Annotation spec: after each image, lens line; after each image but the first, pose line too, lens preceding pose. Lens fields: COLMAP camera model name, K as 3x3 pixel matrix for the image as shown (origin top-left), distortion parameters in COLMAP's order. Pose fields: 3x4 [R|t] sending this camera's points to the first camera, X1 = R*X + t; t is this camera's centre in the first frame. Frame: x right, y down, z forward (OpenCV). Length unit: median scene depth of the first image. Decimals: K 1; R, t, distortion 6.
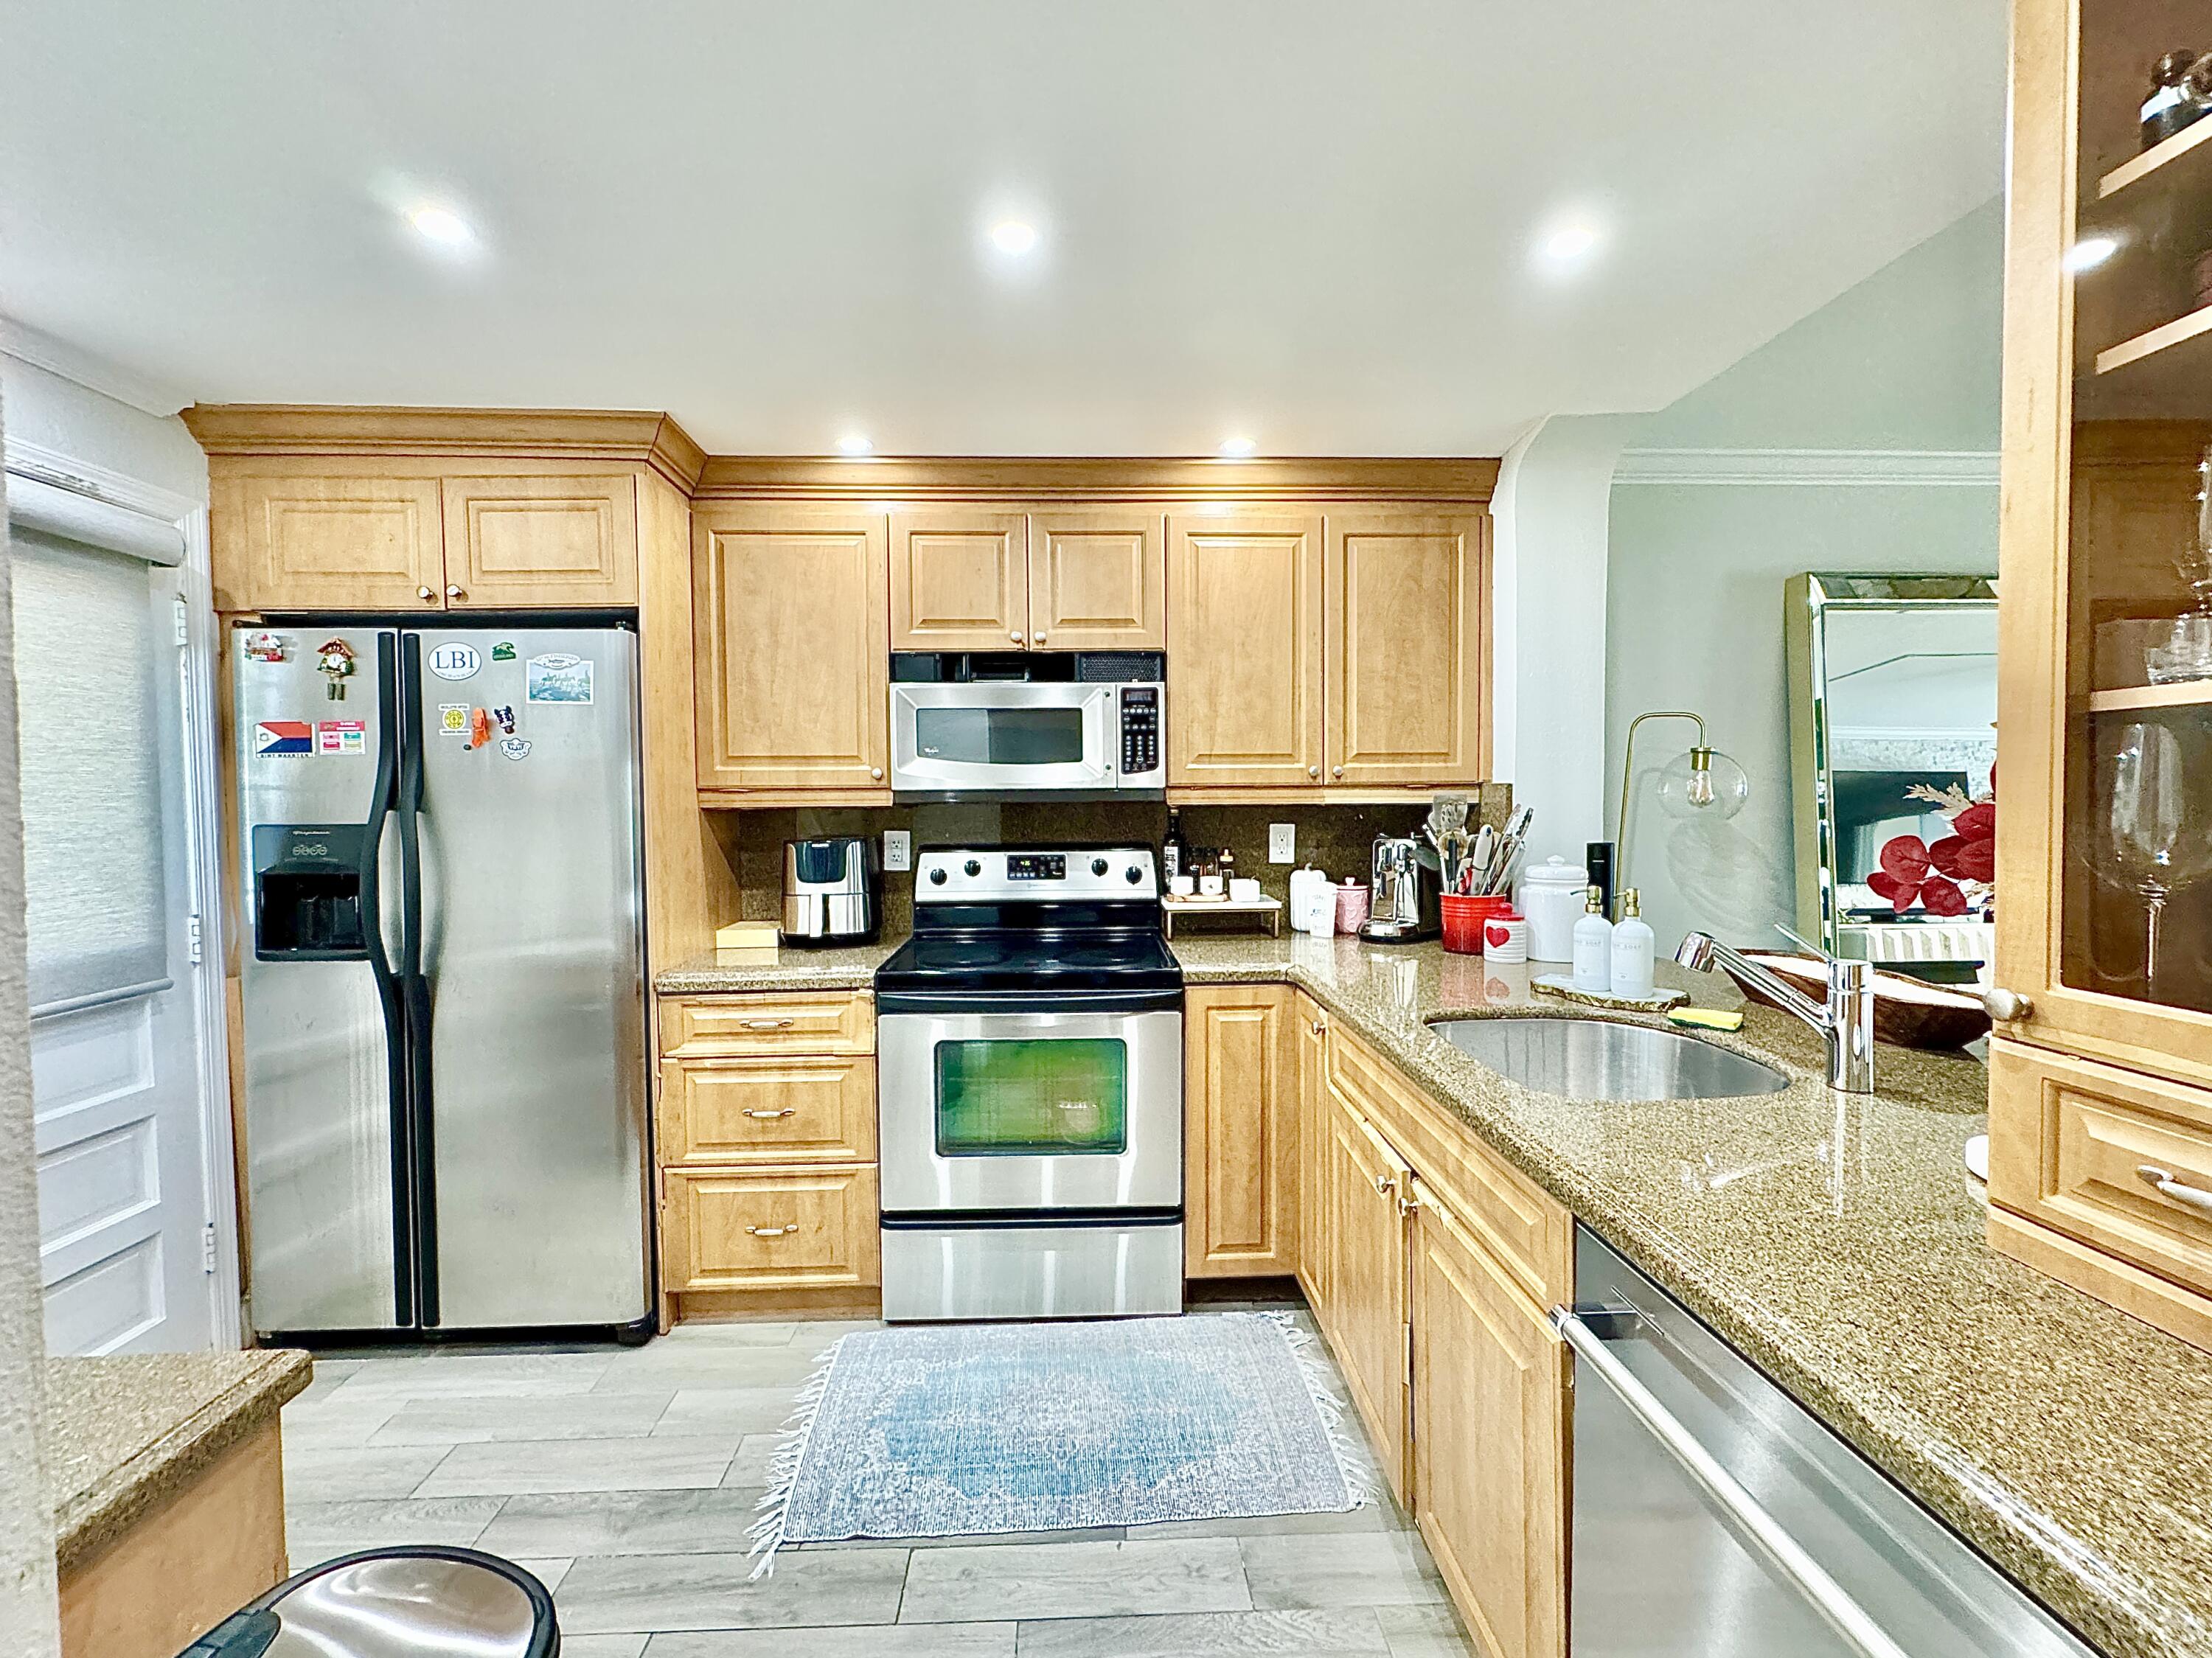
lens RADIAL K [[922.0, 0, 1104.4], [0, 922.0, 829.4], [0, 0, 1]] dist [0.001482, 0.000473]
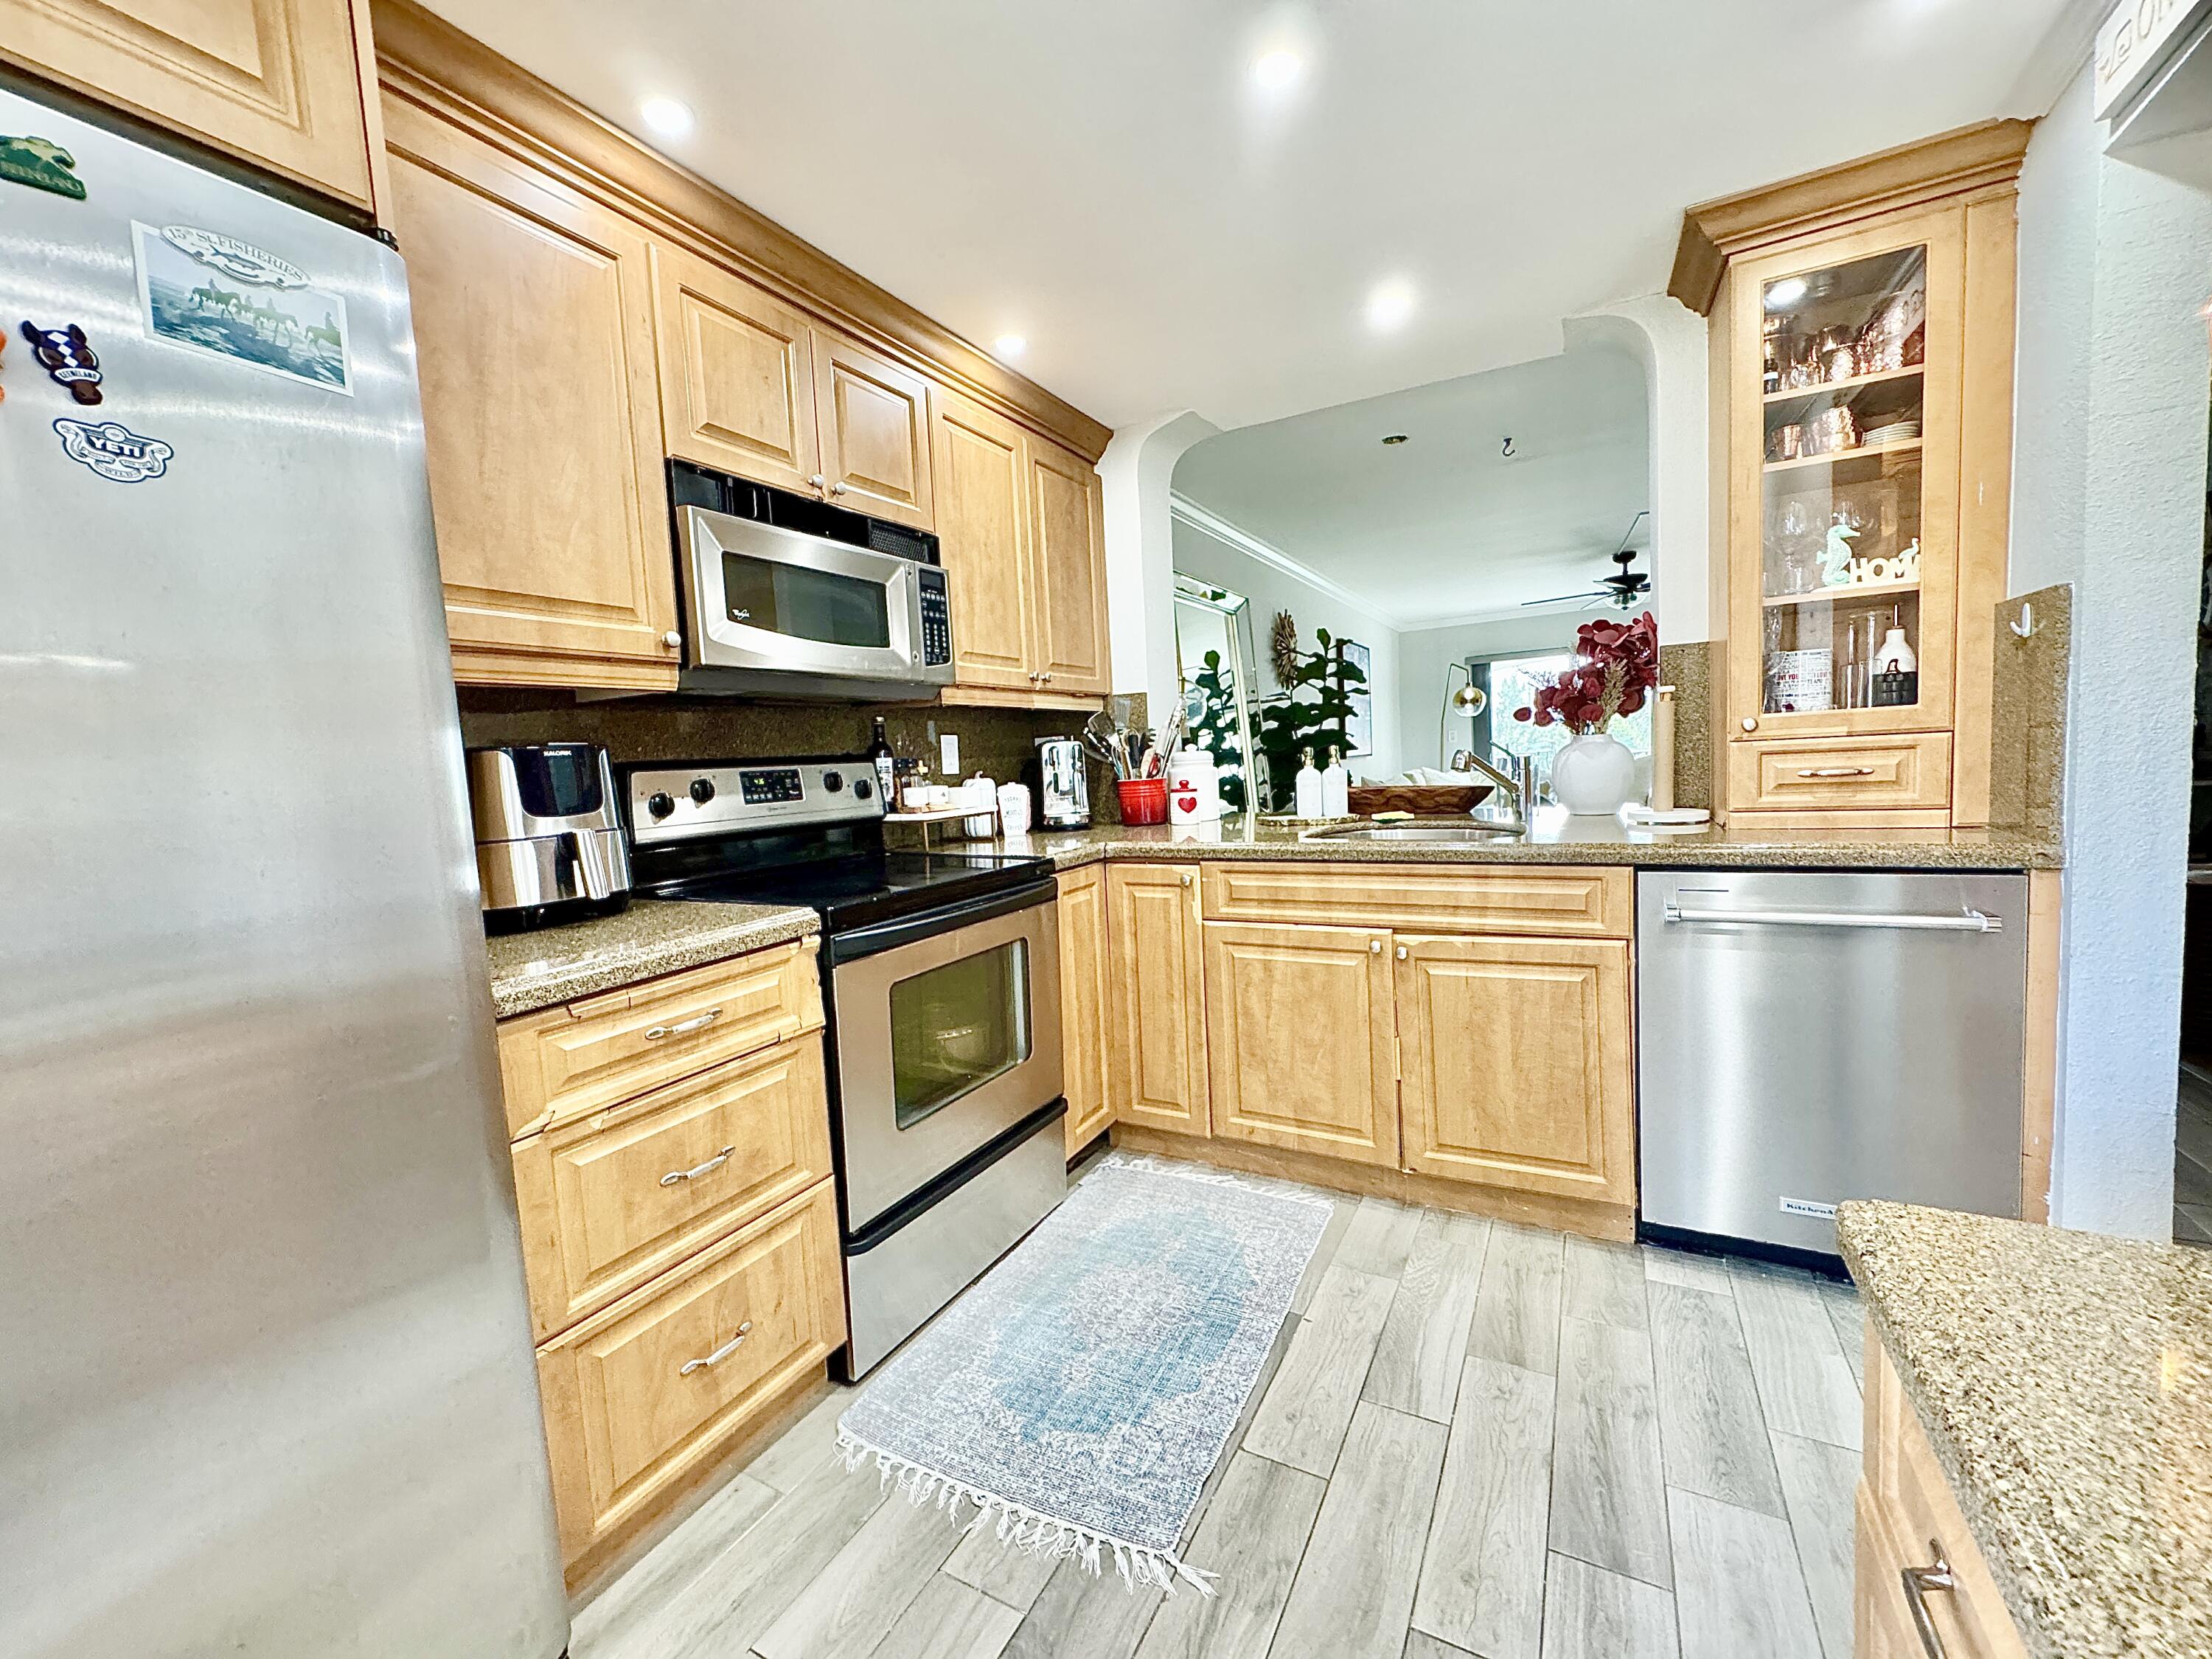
lens RADIAL K [[882.2, 0, 1104.9], [0, 882.2, 826.3], [0, 0, 1]] dist [-0.001848, 0.000493]
pose [[0.516444, -0.086357, 0.851955, -0.635439], [0.078679, 0.995479, 0.053211, 0.064296], [-0.852698, 0.039551, 0.520904, 0.408264]]
